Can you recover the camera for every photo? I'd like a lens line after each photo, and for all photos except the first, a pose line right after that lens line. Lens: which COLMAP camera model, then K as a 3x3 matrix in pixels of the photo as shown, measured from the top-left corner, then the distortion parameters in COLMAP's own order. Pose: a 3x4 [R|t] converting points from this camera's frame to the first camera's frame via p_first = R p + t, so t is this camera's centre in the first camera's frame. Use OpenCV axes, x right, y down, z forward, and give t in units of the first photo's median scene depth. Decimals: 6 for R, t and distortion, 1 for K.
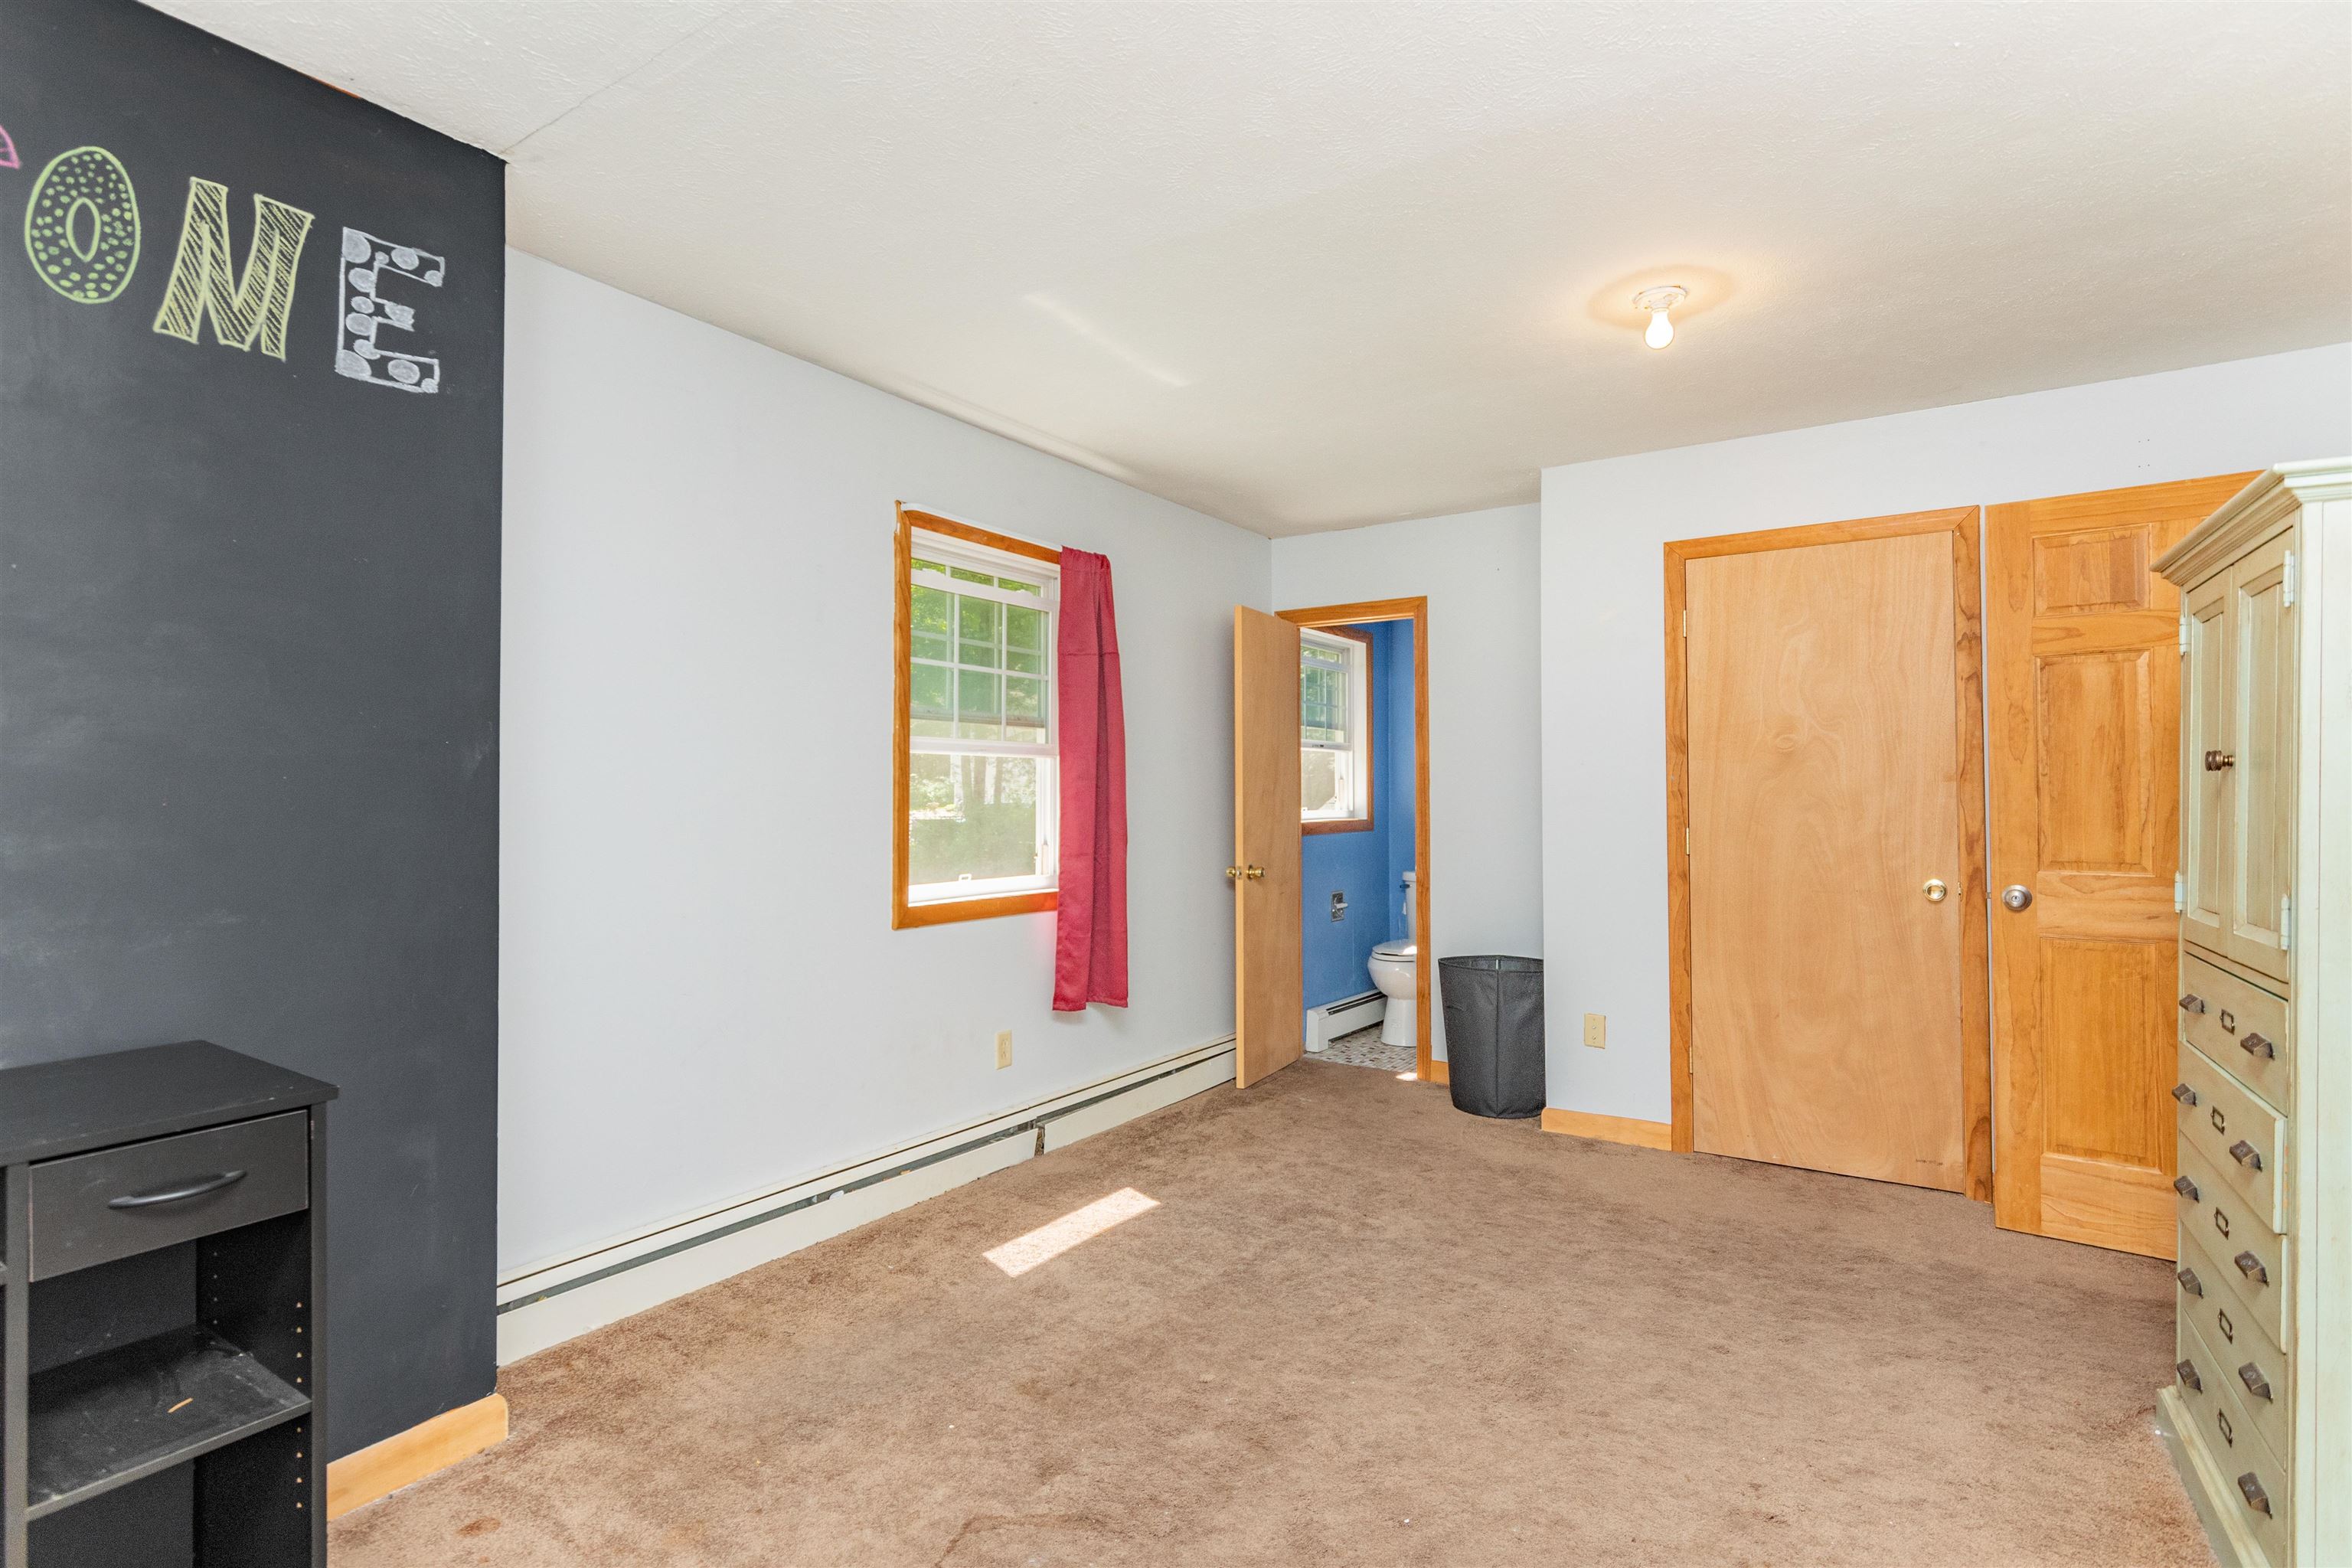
lens RADIAL K [[1144.3, 0, 1174.8], [0, 1144.3, 780.5], [0, 0, 1]] dist [-0.001578, 0.000186]
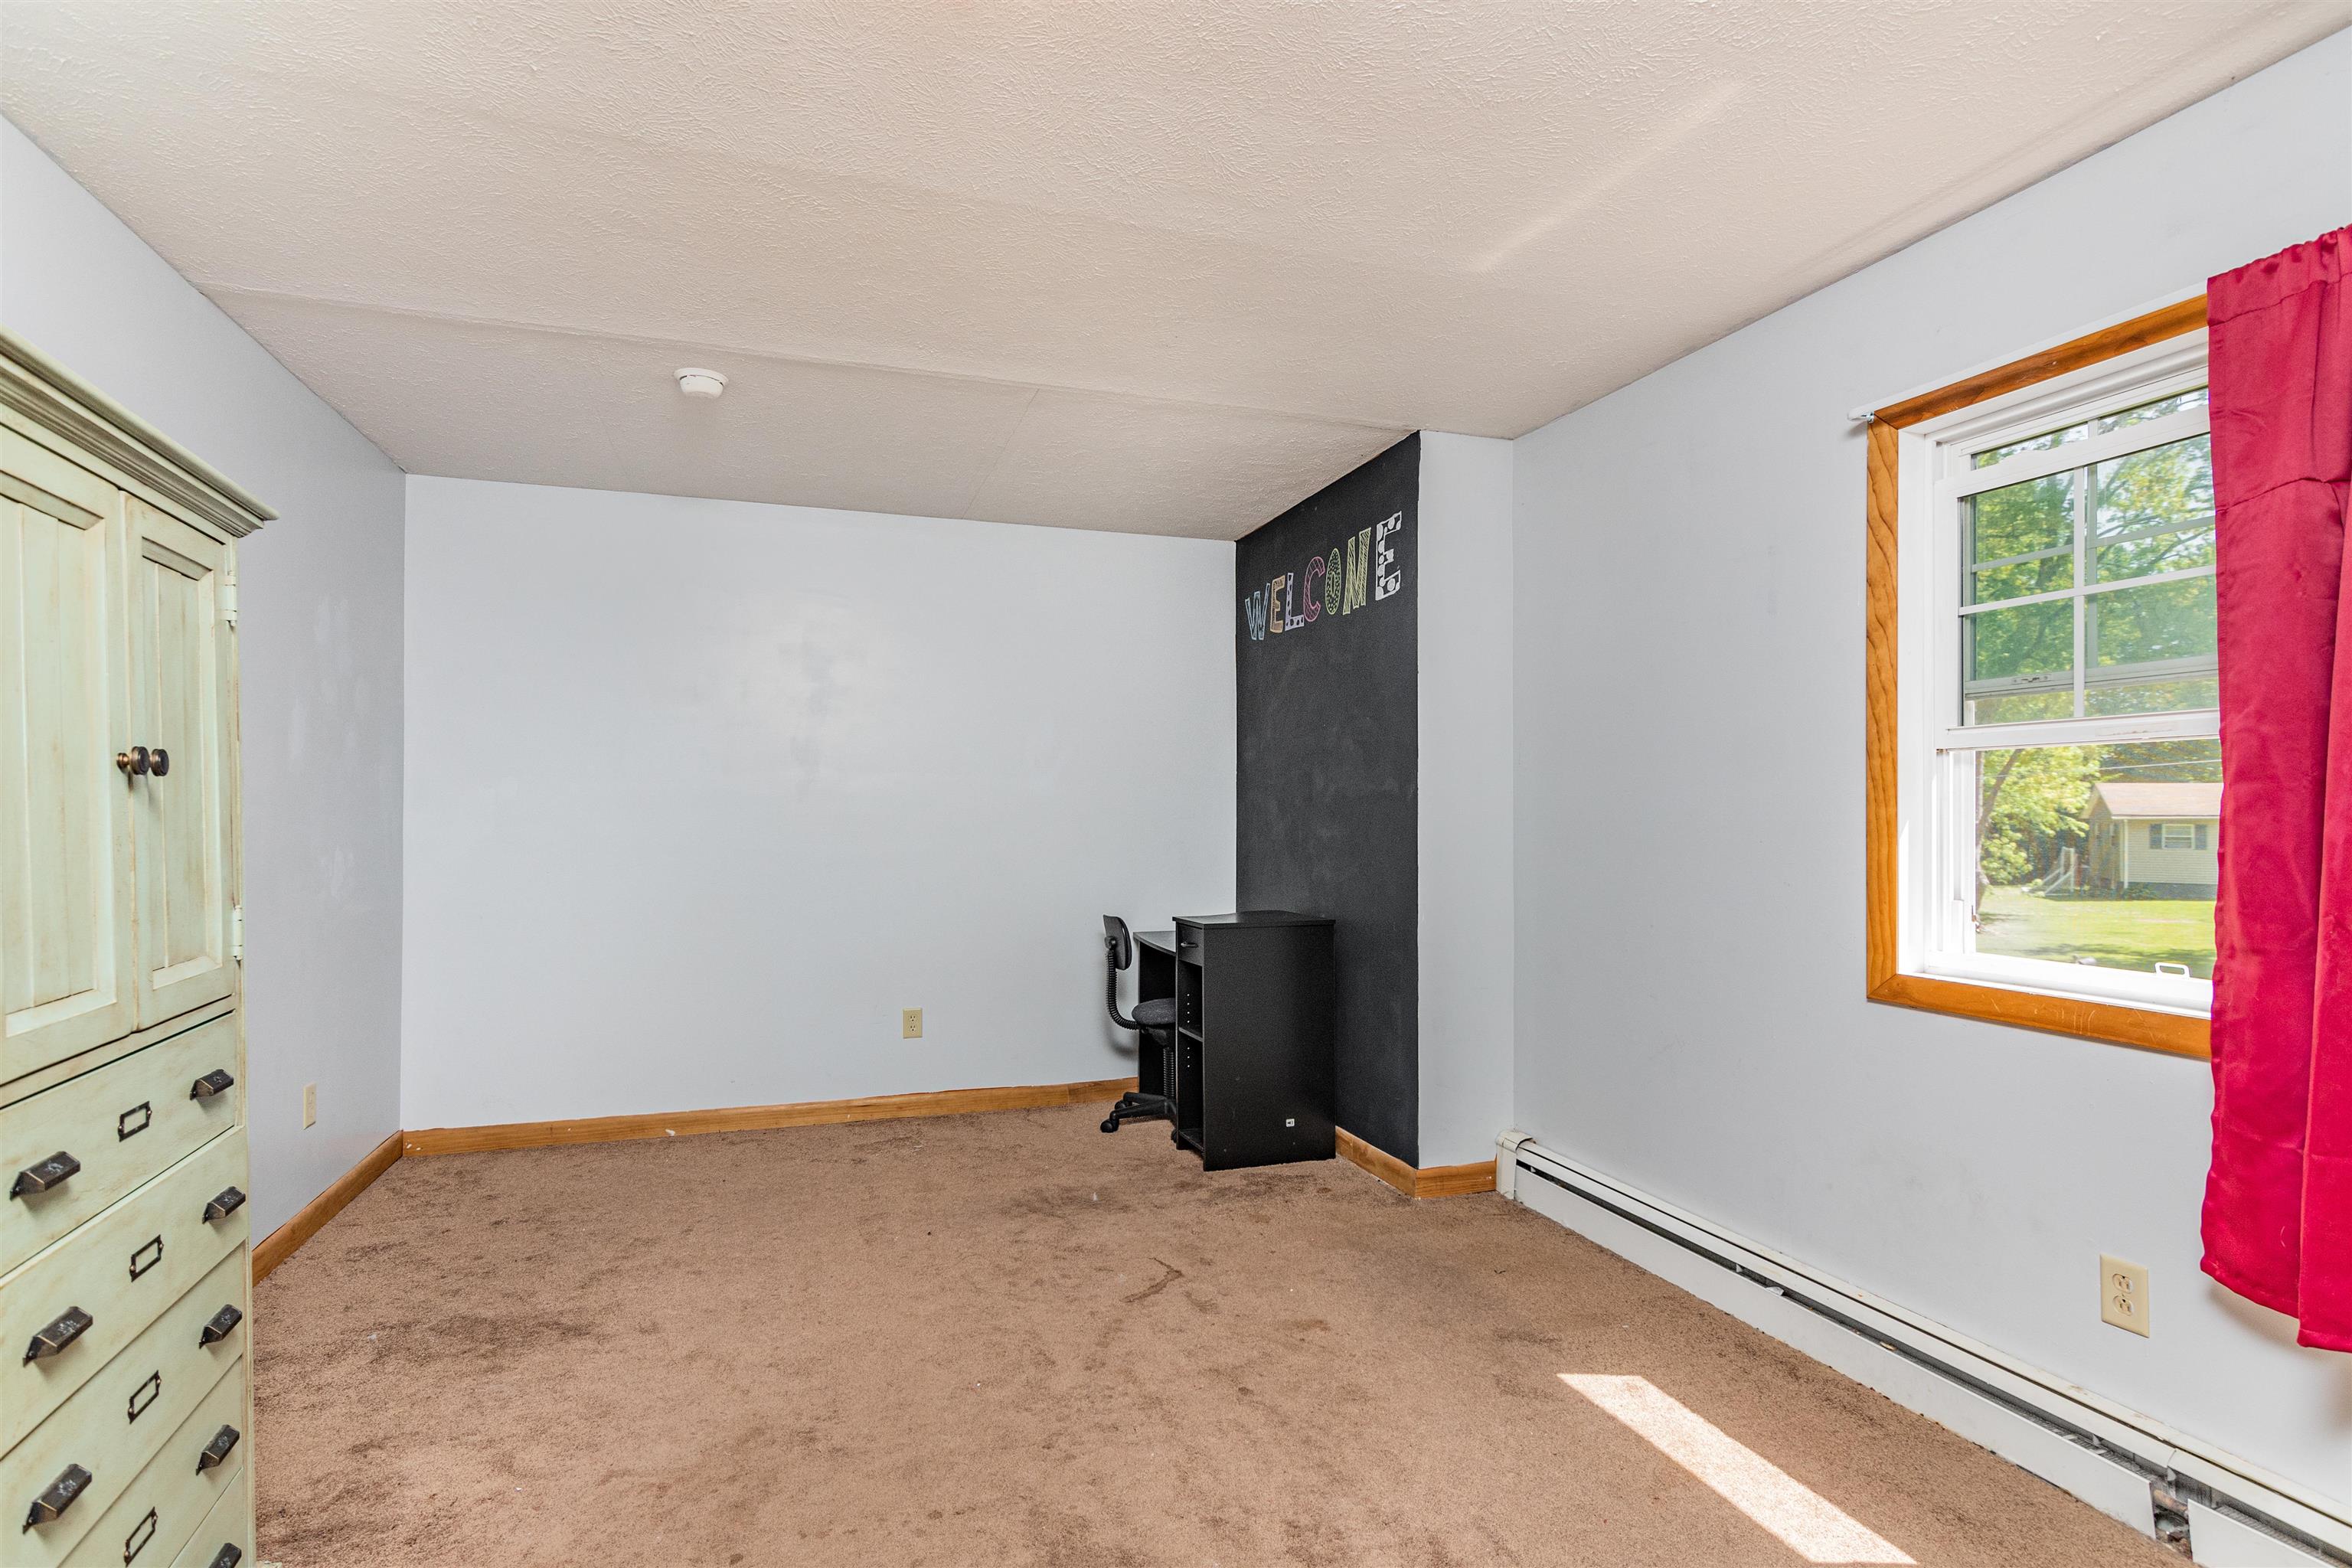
lens RADIAL K [[1158.8, 0, 1172.6], [0, 1158.8, 824.8], [0, 0, 1]] dist [-0.000576, -0.000050]
pose [[-0.604078, 0.005296, -0.796907, 1.034257], [0.004934, 0.999984, 0.002905, 0.023301], [0.796910, -0.002177, -0.604095, 1.846813]]
